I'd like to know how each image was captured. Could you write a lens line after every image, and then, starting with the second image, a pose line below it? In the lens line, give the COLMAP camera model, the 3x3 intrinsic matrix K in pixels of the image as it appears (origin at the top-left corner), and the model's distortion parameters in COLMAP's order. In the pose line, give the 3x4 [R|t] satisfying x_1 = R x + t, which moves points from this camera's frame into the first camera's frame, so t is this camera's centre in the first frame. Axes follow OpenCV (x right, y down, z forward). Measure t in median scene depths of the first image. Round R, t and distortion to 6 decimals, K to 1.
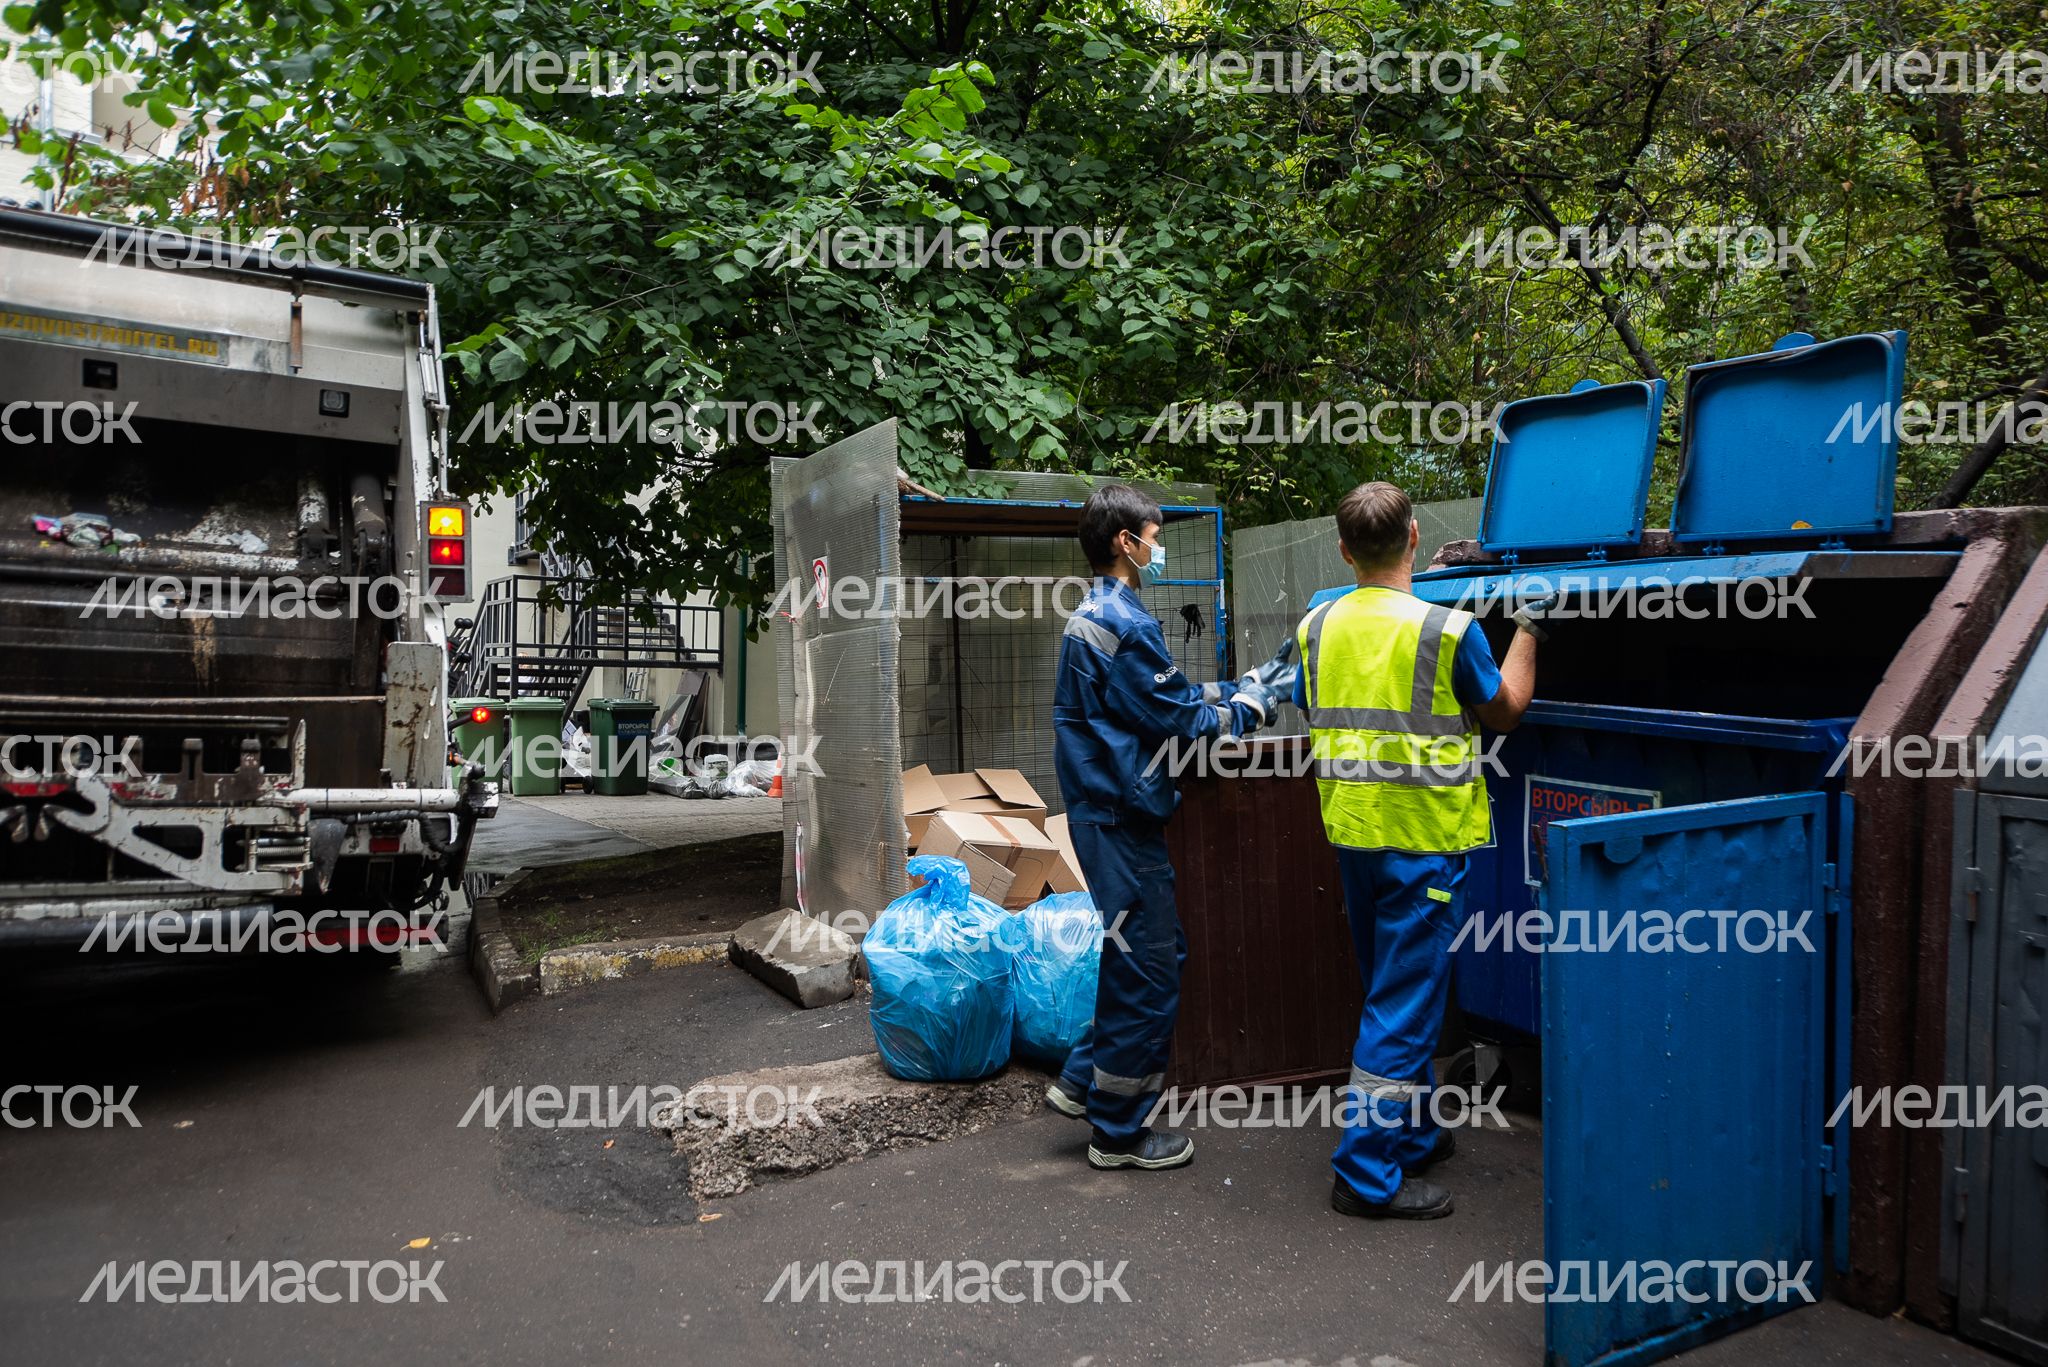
lens RADIAL K [[1303.7, 0, 1107.9], [0, 1303.7, 668.1], [0, 0, 1]] dist [-0.024877, -0.004205]
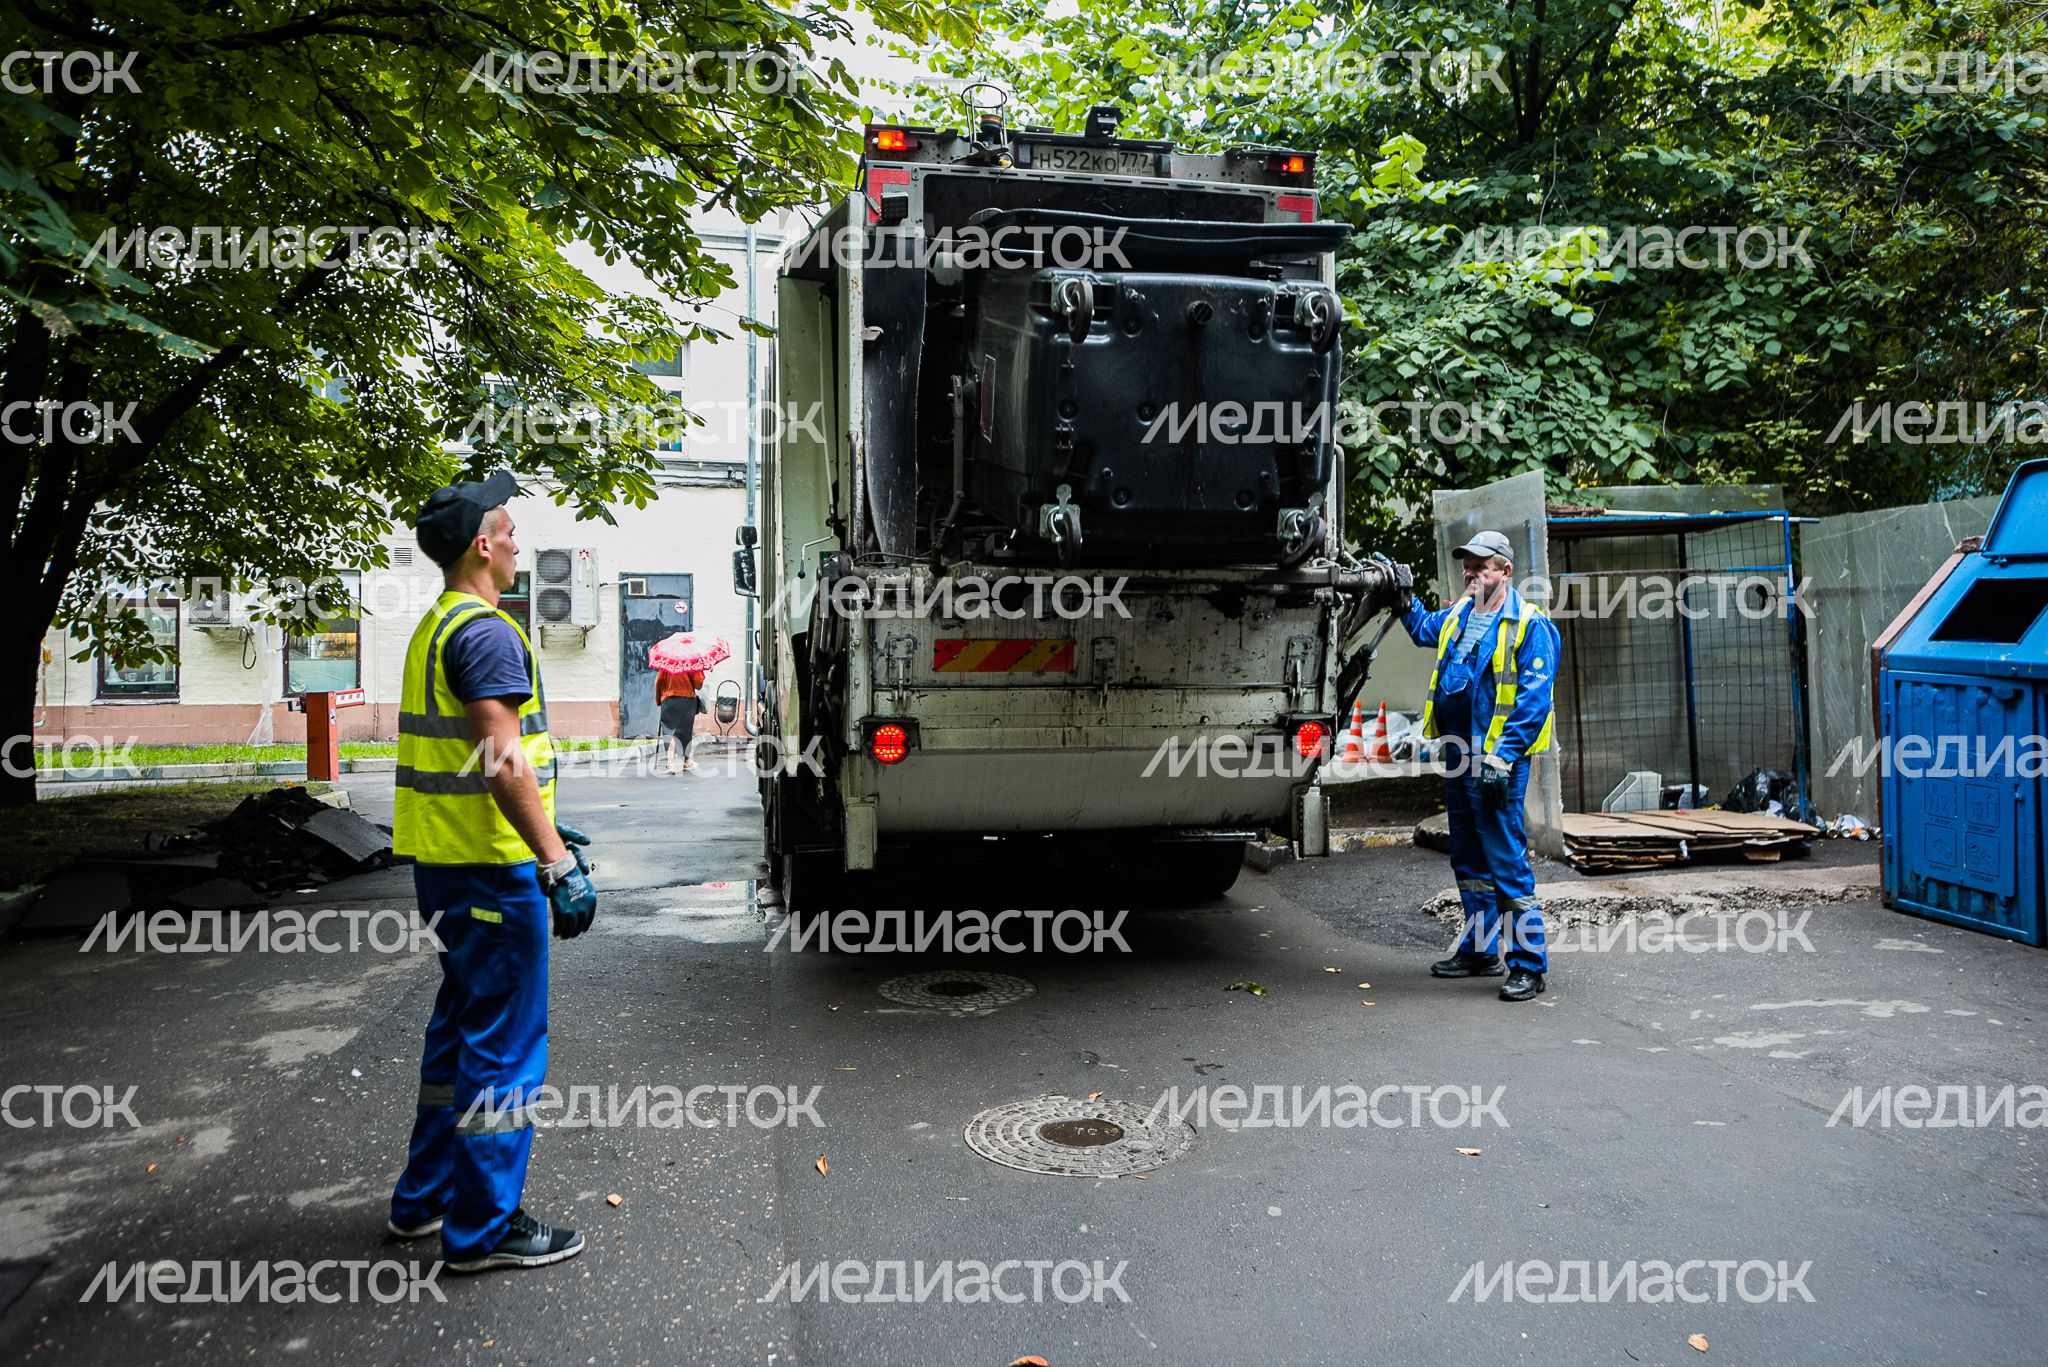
lens RADIAL K [[1605.9, 0, 962.7], [0, 1605.9, 657.2], [0, 0, 1]] dist [0.004094, 0.001563]
pose [[0.929265, -0.017926, -0.368978, -0.088359], [0.017132, 0.999839, -0.005428, 0.017420], [0.369016, -0.001277, 0.929422, -0.759941]]
